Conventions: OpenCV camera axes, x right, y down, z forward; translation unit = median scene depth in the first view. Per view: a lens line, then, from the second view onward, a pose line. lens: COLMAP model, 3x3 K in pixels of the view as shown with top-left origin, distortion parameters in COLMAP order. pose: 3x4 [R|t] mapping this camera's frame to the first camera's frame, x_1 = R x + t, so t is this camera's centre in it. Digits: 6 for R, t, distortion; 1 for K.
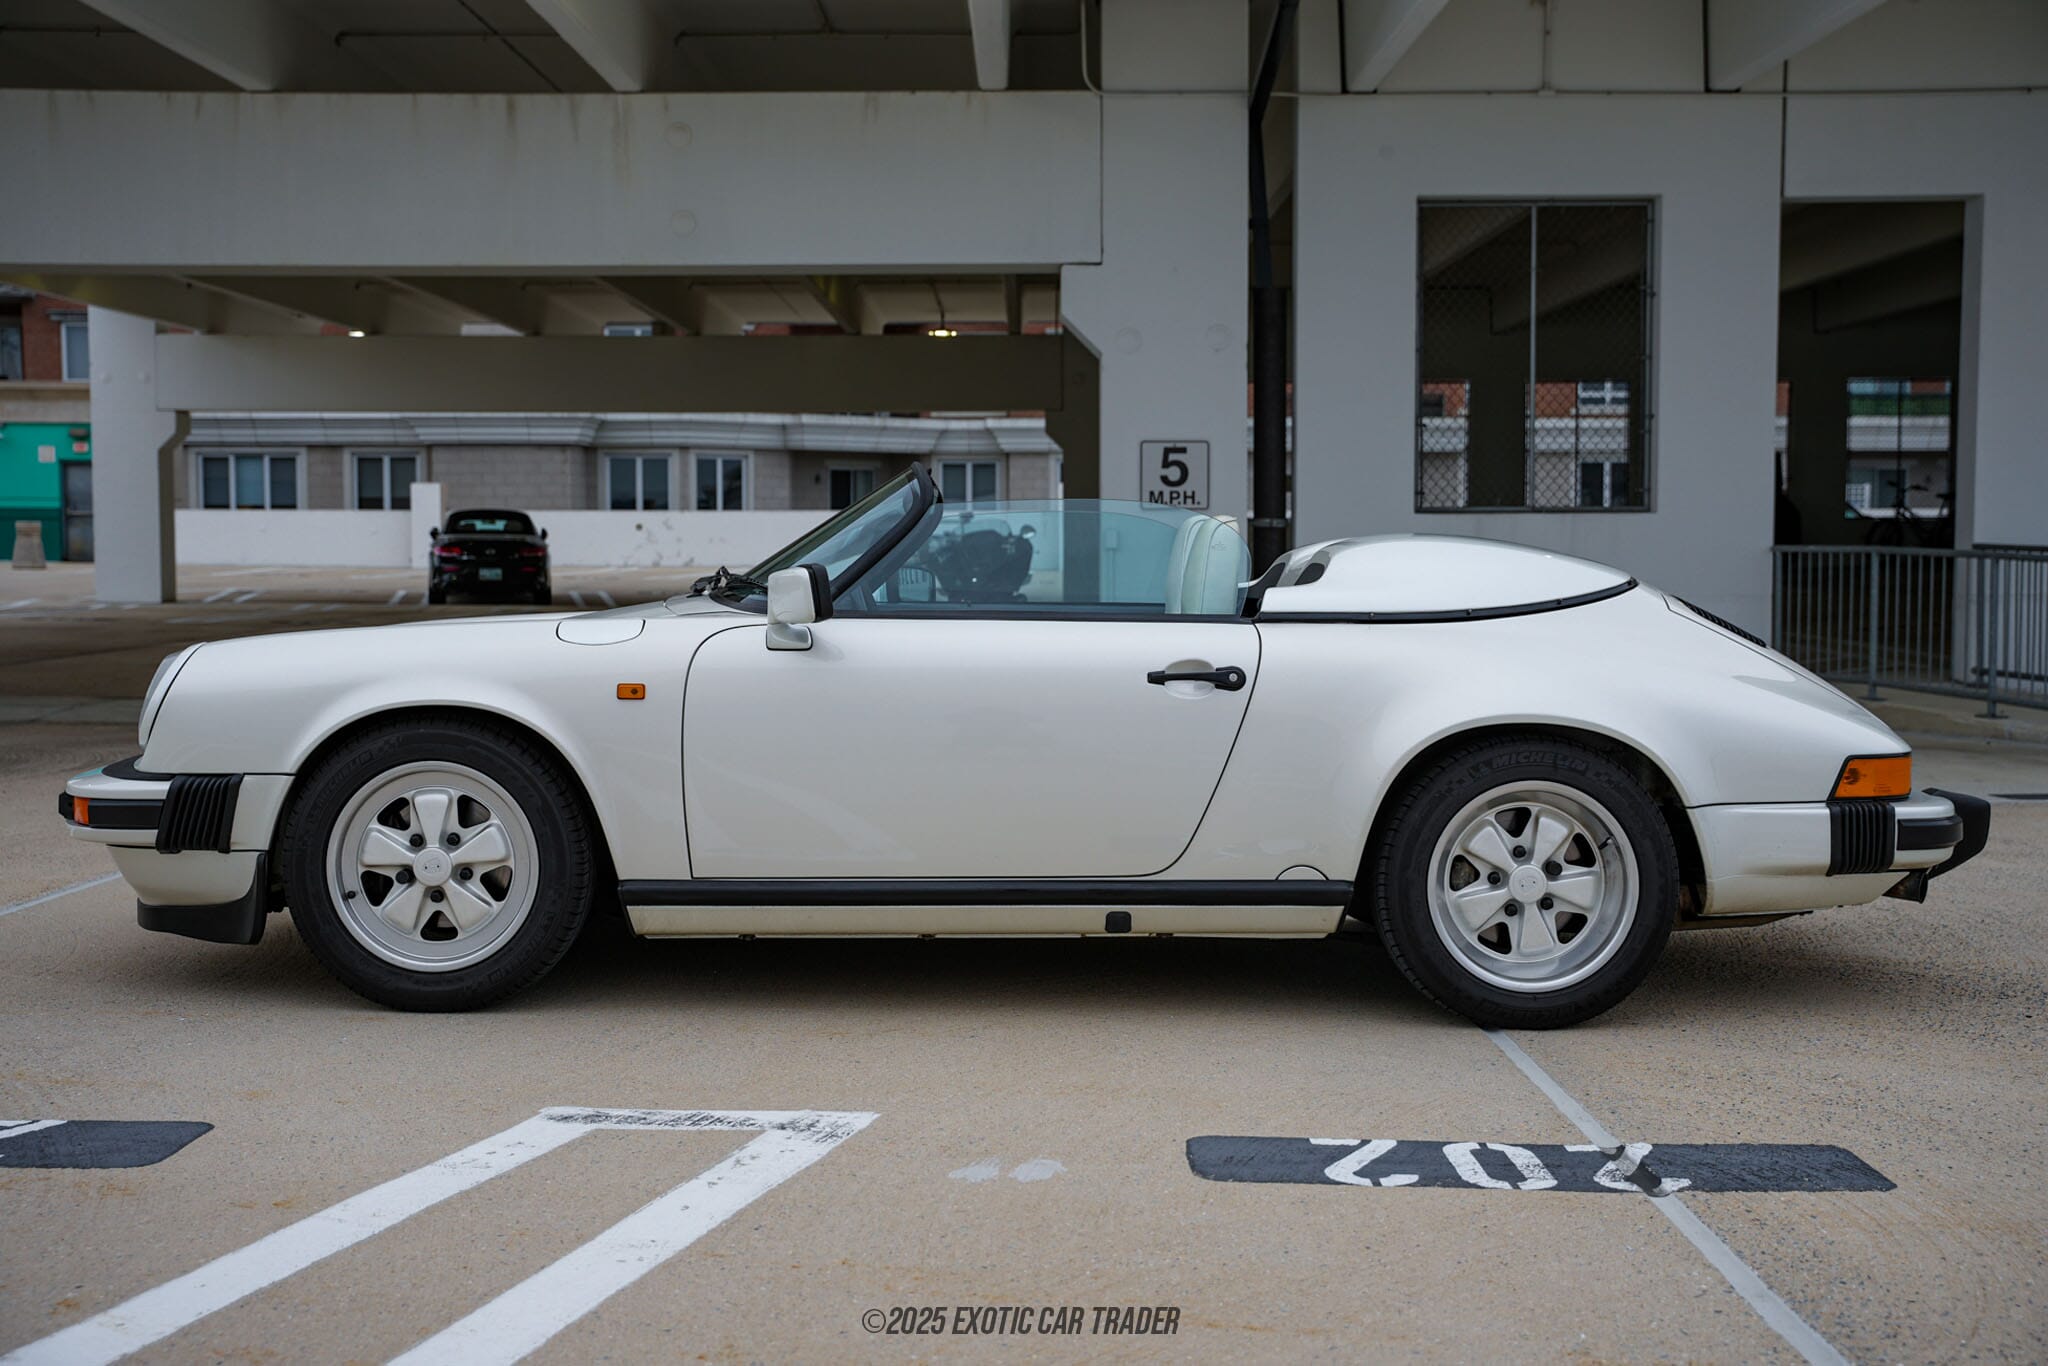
lens RADIAL K [[2420.0, 0, 1024.0], [0, 2420.0, 683.0], [0, 0, 1]] dist [0.024881, 0.028415]
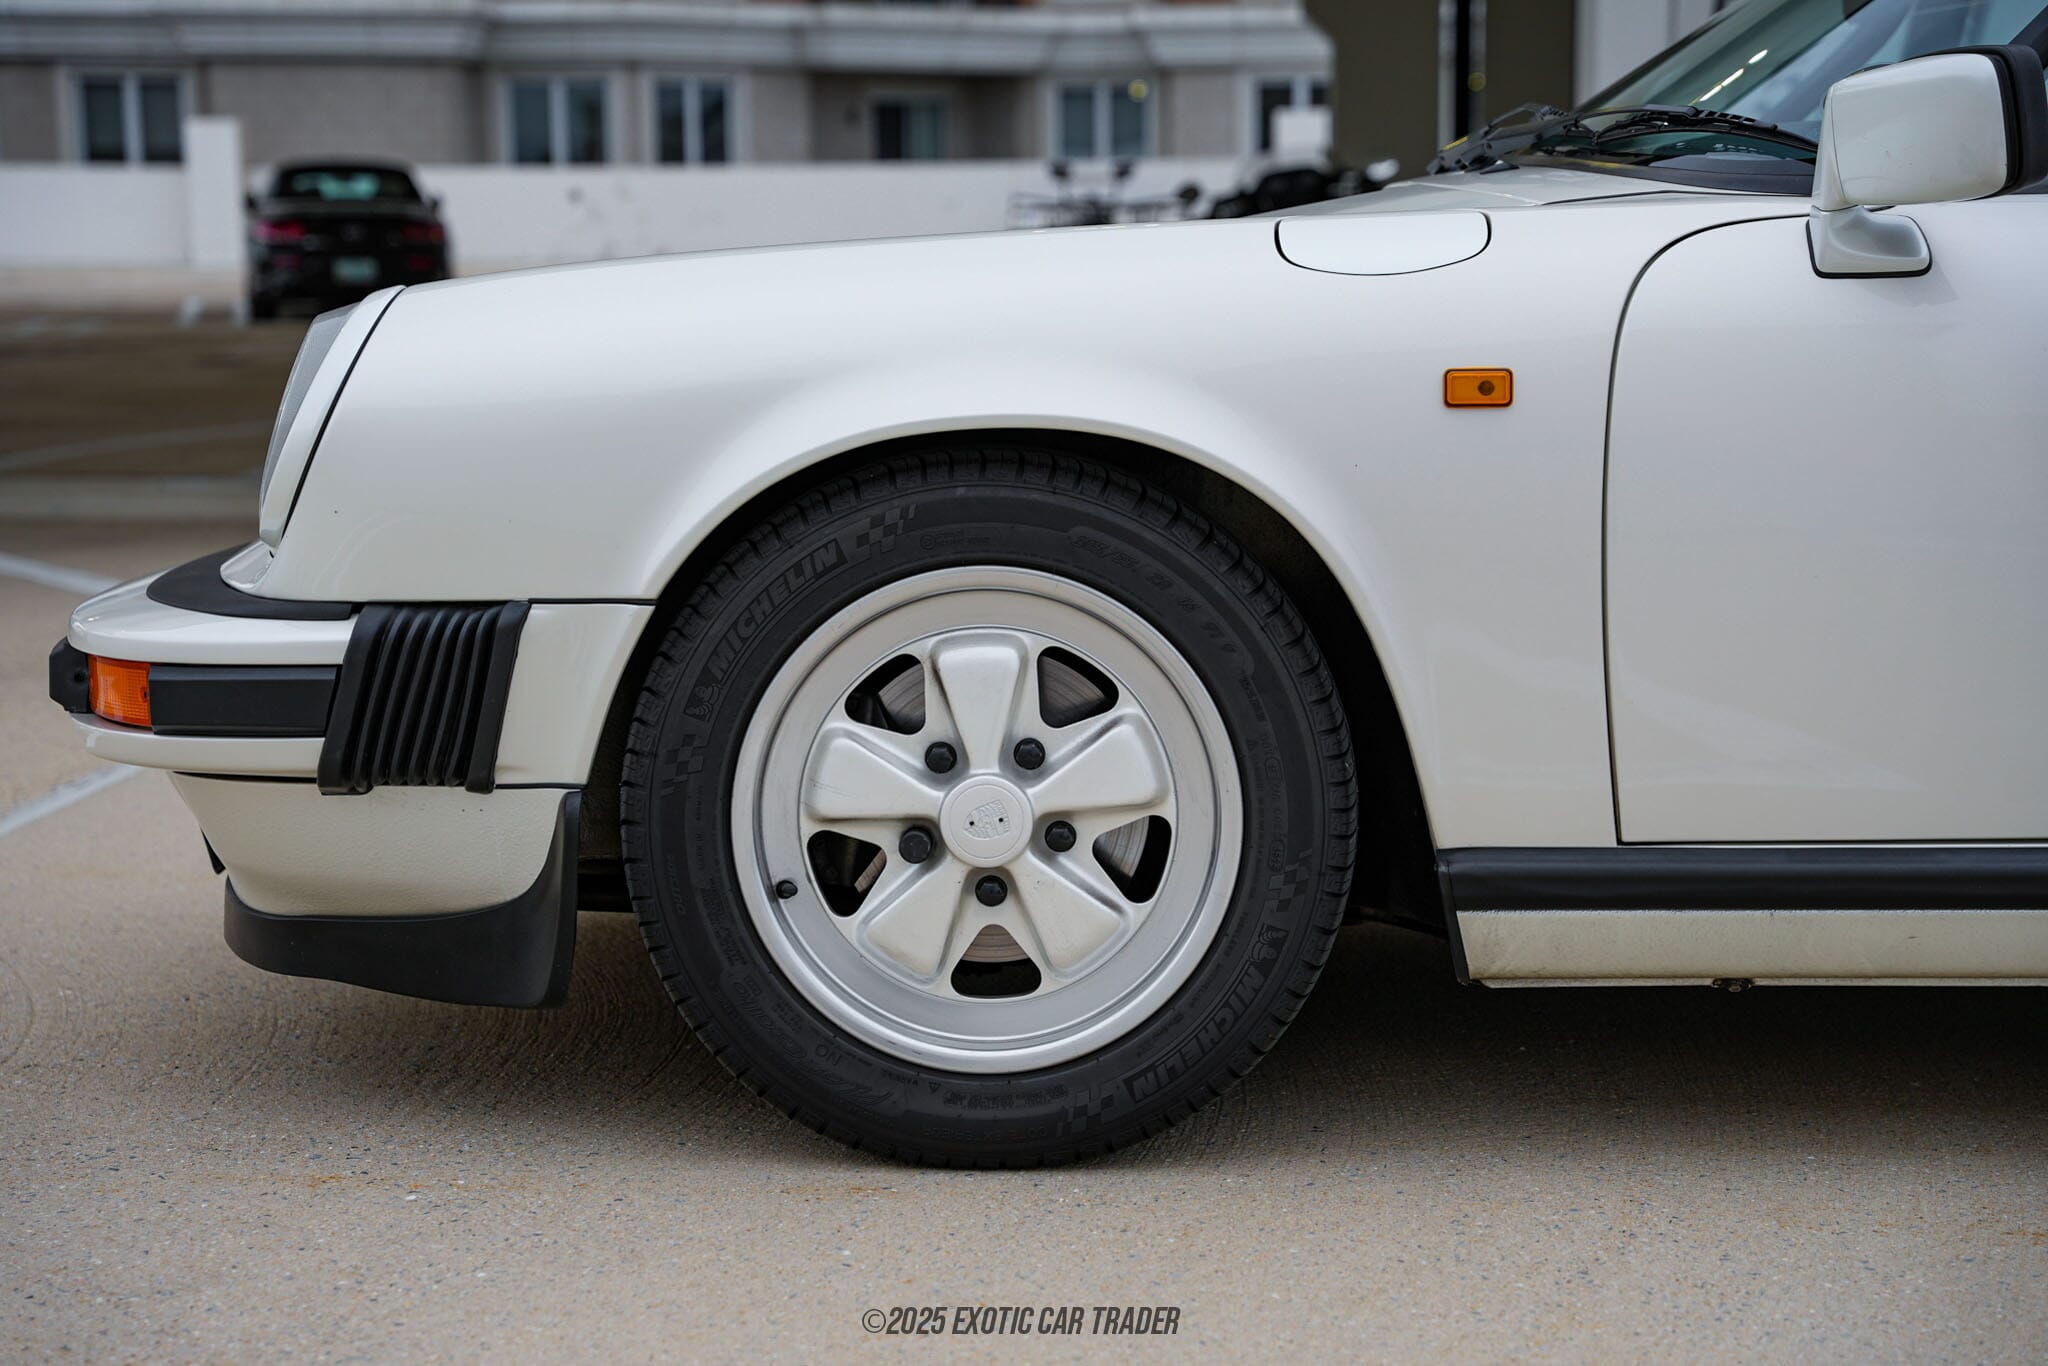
lens RADIAL K [[3891.7, 0, 1024.0], [0, 3891.7, 683.0], [0, 0, 1]] dist [-0.005248, 3.816304]
pose [[0.999477, -0.010275, -0.030658, -0.217311], [0.012050, 0.998228, 0.058278, 0.013690], [0.030004, -0.058617, 0.997830, 0.339476]]
